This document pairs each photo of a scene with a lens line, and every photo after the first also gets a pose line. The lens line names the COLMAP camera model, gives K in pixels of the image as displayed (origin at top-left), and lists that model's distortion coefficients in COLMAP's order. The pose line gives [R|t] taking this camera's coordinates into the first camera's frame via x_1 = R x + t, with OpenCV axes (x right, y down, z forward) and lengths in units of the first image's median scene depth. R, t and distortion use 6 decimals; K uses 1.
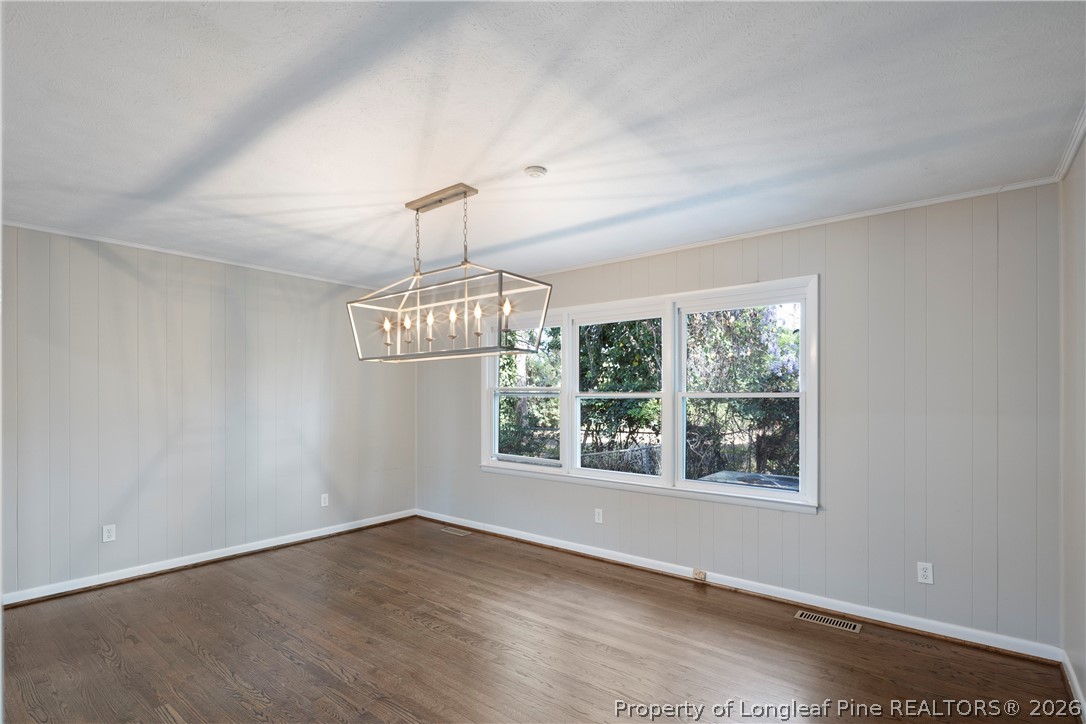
lens RADIAL K [[525.7, 0, 529.0], [0, 525.7, 393.3], [0, 0, 1]] dist [0.001823, -0.001056]
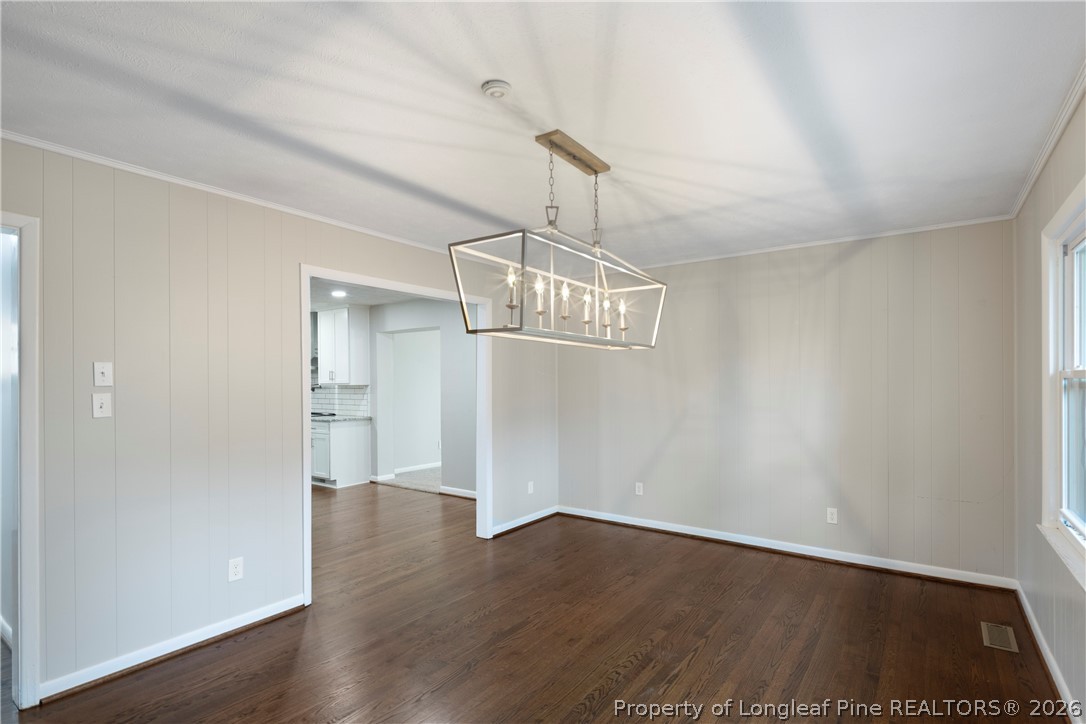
lens RADIAL K [[525.7, 0, 553.5], [0, 525.7, 383.8], [0, 0, 1]] dist [0.001823, -0.001056]
pose [[0.070680, 0.001022, -0.997498, 0.649997], [0.004879, 0.999987, 0.001370, -0.003146], [0.997487, -0.004963, 0.070674, 0.877335]]
